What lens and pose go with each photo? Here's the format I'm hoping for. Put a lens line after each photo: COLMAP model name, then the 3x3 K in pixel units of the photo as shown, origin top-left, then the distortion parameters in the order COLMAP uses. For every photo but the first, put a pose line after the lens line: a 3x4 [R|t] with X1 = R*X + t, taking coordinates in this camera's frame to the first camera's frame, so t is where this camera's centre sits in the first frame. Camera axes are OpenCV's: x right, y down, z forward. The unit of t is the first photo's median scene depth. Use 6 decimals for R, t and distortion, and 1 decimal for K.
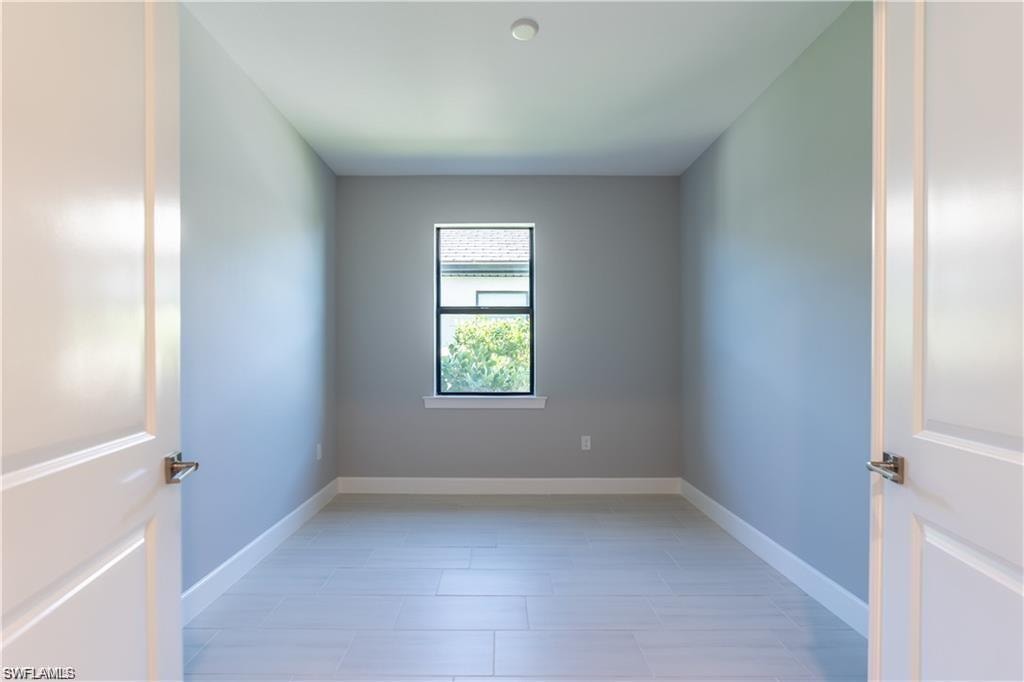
lens RADIAL K [[546.6, 0, 512.0], [0, 546.6, 341.0], [0, 0, 1]] dist [-0.000114, -0.000018]
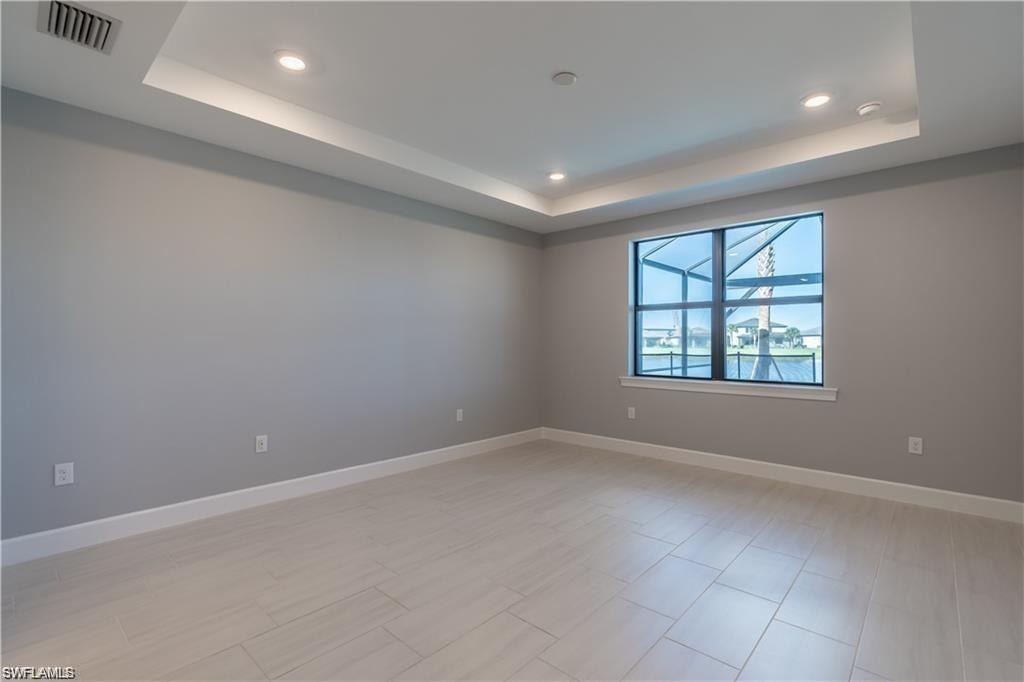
lens RADIAL K [[471.3, 0, 500.3], [0, 471.3, 338.2], [0, 0, 1]] dist [-0.000209, -0.000008]
pose [[0.727439, -0.009956, -0.686100, 0.374679], [0.016701, 0.999855, 0.003199, 0.003368], [0.685969, -0.013785, 0.727500, 0.002867]]
